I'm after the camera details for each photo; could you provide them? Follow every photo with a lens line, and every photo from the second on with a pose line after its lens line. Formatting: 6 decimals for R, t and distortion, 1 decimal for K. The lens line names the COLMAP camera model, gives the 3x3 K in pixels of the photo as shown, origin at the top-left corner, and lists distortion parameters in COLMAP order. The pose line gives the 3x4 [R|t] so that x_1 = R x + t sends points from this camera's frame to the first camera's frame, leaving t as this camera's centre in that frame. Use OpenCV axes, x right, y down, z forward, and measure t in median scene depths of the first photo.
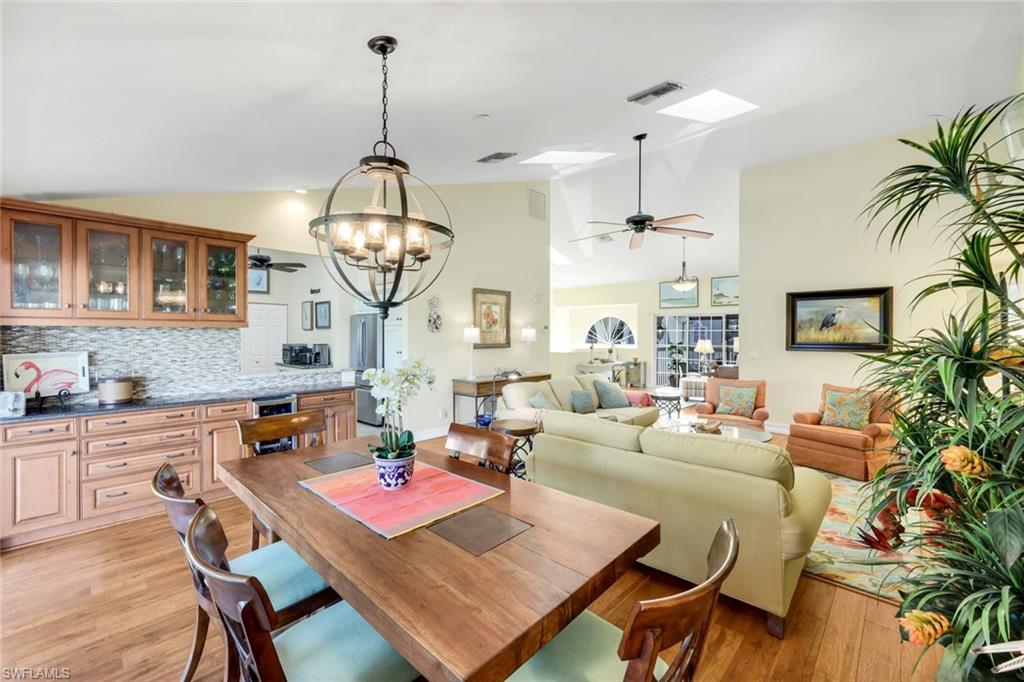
lens RADIAL K [[420.3, 0, 514.1], [0, 420.3, 335.4], [0, 0, 1]] dist [0.004055, -0.001056]
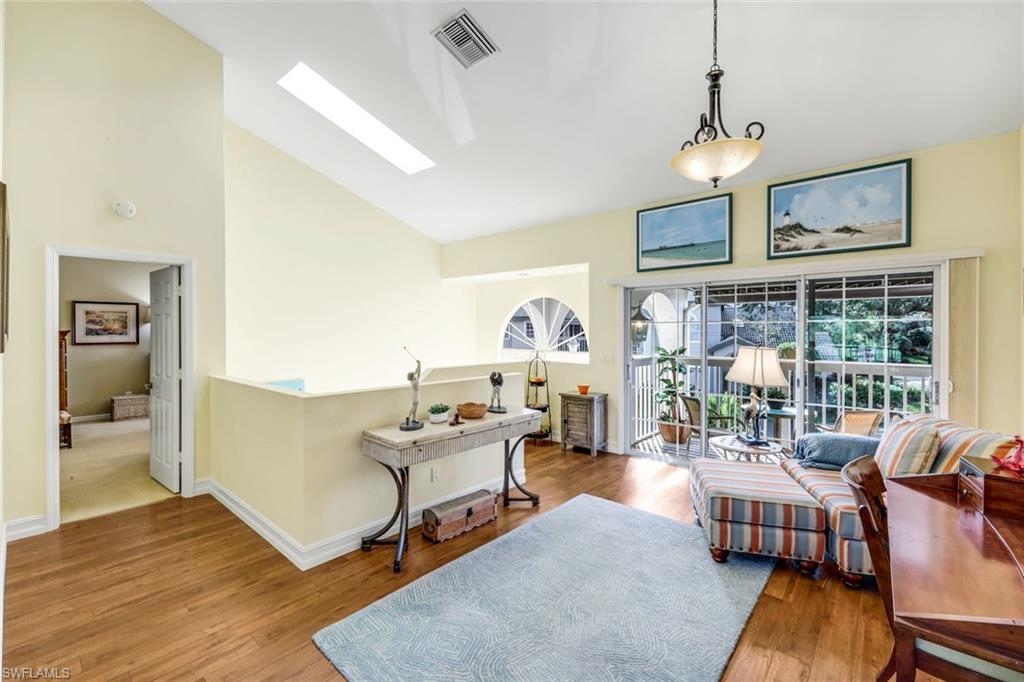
lens RADIAL K [[420.3, 0, 516.0], [0, 420.3, 334.5], [0, 0, 1]] dist [0.004055, -0.001056]
pose [[0.999495, -0.001385, 0.031749, 0.214709], [0.001337, 0.999998, 0.001549, -0.001508], [-0.031751, -0.001506, 0.999495, 0.591574]]
